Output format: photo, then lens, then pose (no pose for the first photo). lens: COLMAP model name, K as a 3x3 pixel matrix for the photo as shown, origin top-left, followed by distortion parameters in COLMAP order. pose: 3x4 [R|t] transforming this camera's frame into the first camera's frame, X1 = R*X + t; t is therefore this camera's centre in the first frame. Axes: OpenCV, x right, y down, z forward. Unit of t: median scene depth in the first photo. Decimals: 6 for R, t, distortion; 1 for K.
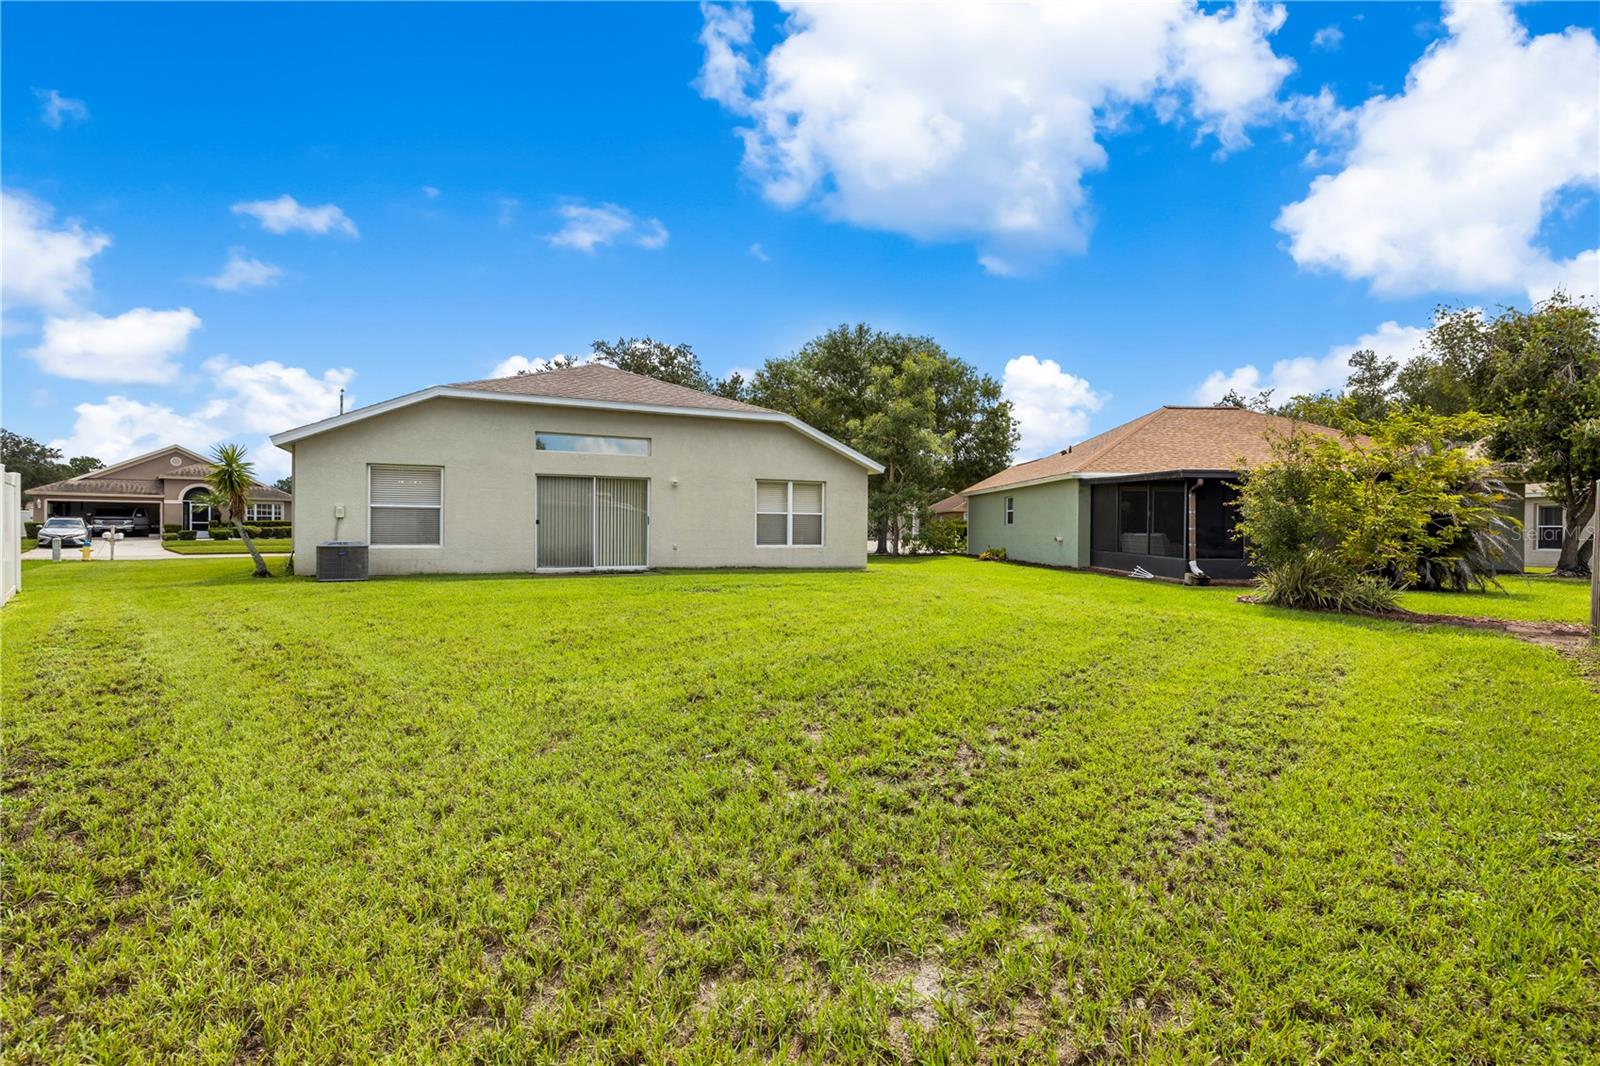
lens RADIAL K [[765.8, 0, 802.6], [0, 765.8, 530.9], [0, 0, 1]] dist [-0.001867, -0.000562]
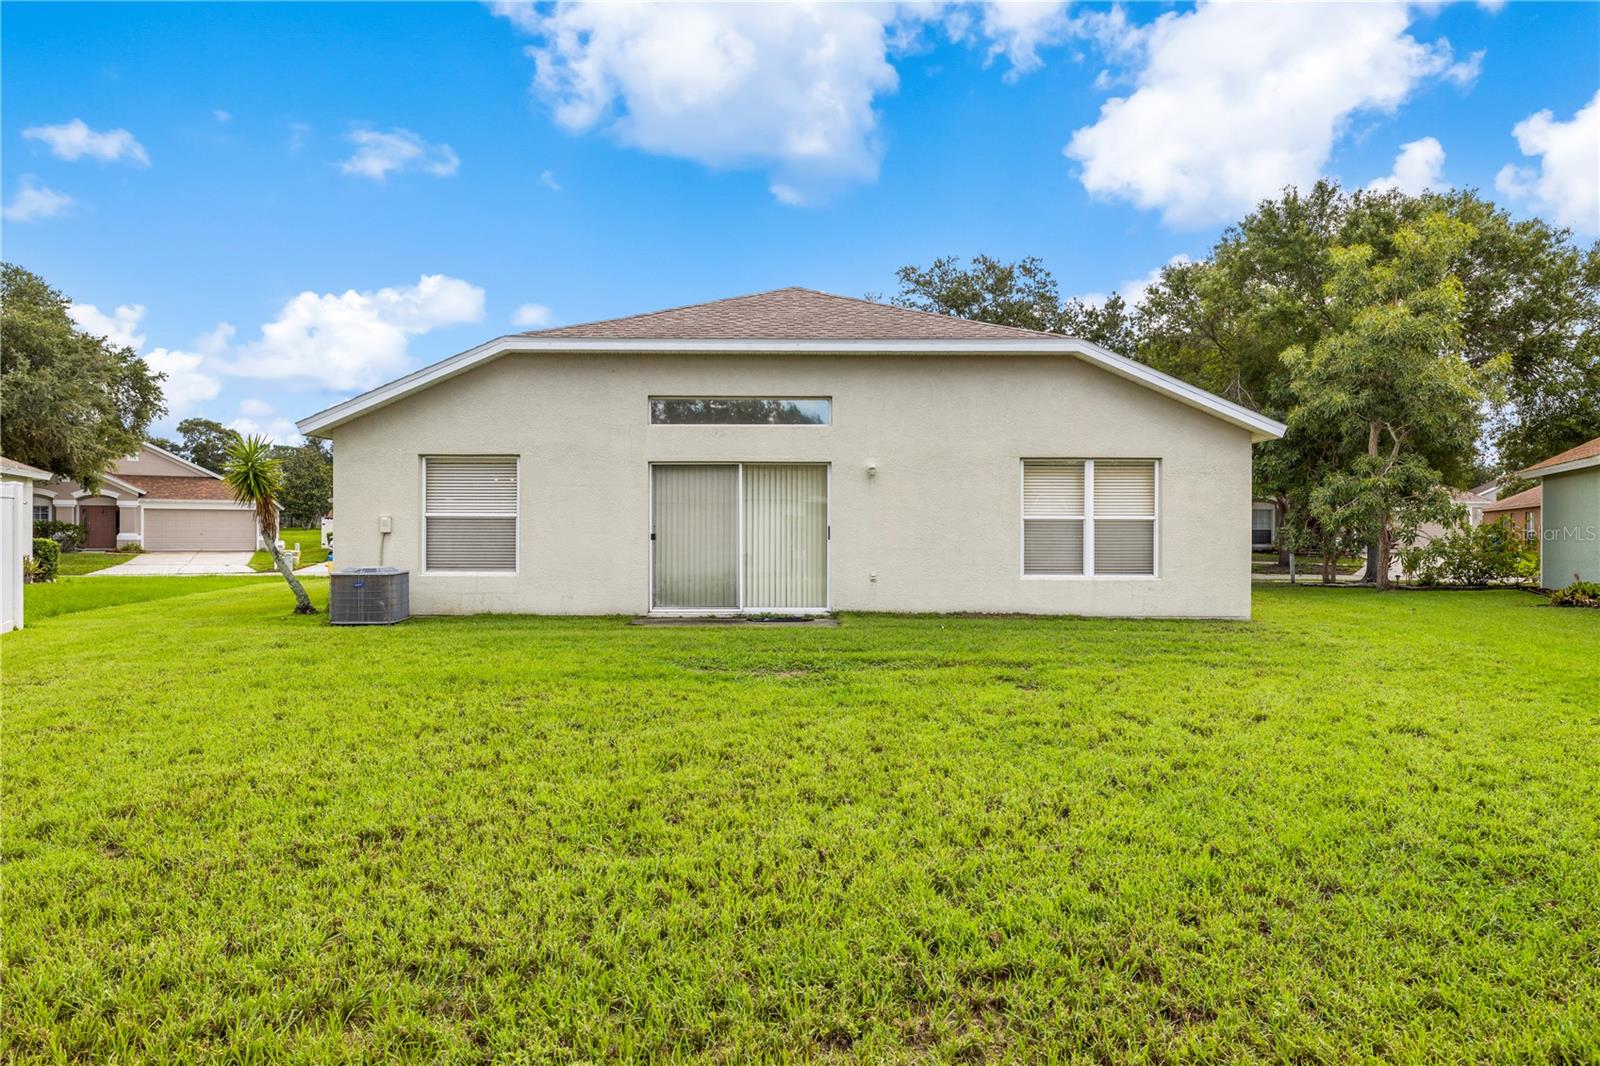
lens RADIAL K [[1044.8, 0, 800.7], [0, 1044.8, 541.6], [0, 0, 1]] dist [0.003627, -0.000224]
pose [[0.899417, -0.000986, -0.437091, 0.123687], [0.002839, 0.999990, 0.003587, -0.008723], [0.437083, -0.004467, 0.899410, 0.228400]]
